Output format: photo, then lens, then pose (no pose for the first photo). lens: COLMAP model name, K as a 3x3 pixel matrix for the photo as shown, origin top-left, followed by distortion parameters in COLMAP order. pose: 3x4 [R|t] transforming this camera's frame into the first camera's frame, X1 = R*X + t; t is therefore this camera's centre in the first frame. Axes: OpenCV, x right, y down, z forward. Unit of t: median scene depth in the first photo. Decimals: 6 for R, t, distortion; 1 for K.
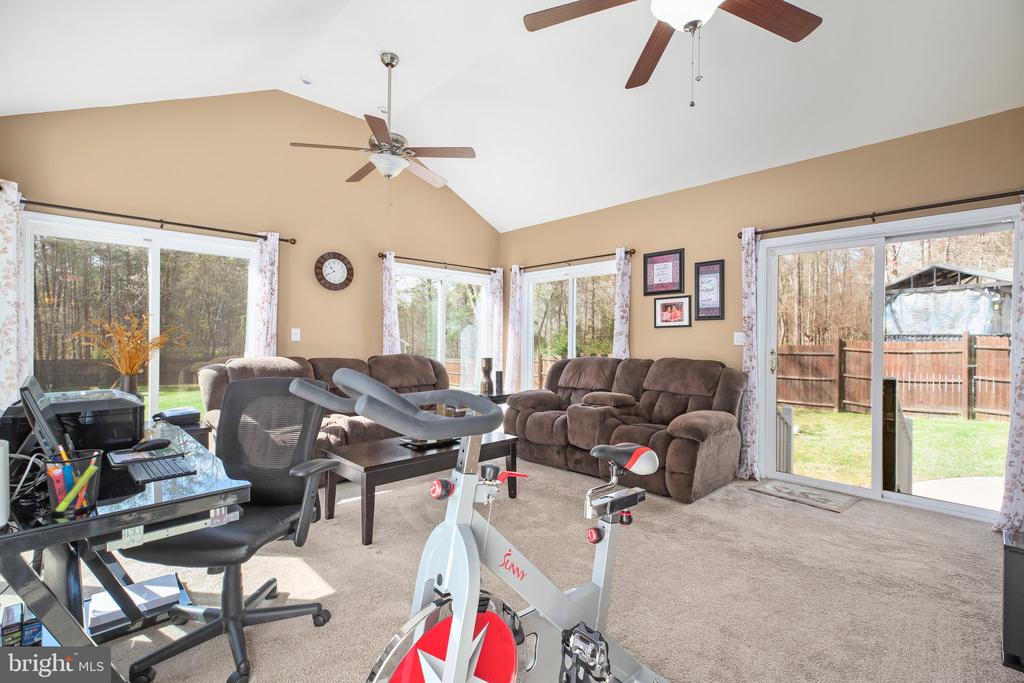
lens RADIAL K [[474.3, 0, 512.0], [0, 474.3, 341.5], [0, 0, 1]] dist [0.000145, 0.000090]
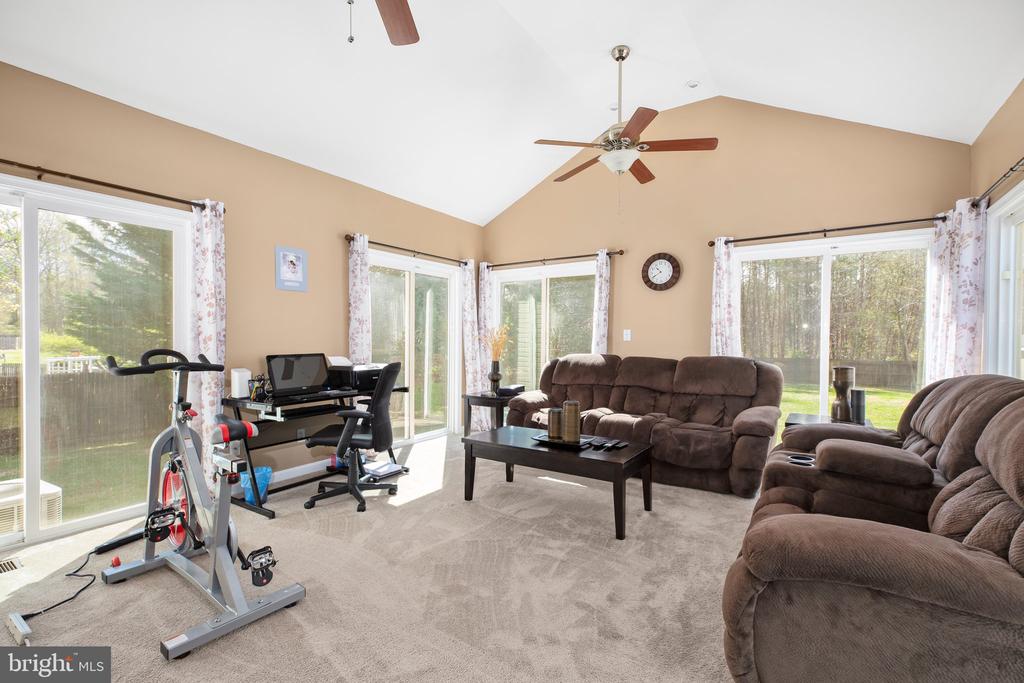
lens RADIAL K [[474.3, 0, 512.0], [0, 474.3, 341.5], [0, 0, 1]] dist [0.000145, 0.000090]
pose [[0.197867, -0.009063, -0.980187, 0.551656], [-0.006137, 0.999926, -0.010484, 0.011755], [0.980210, 0.008090, 0.197797, 0.499839]]
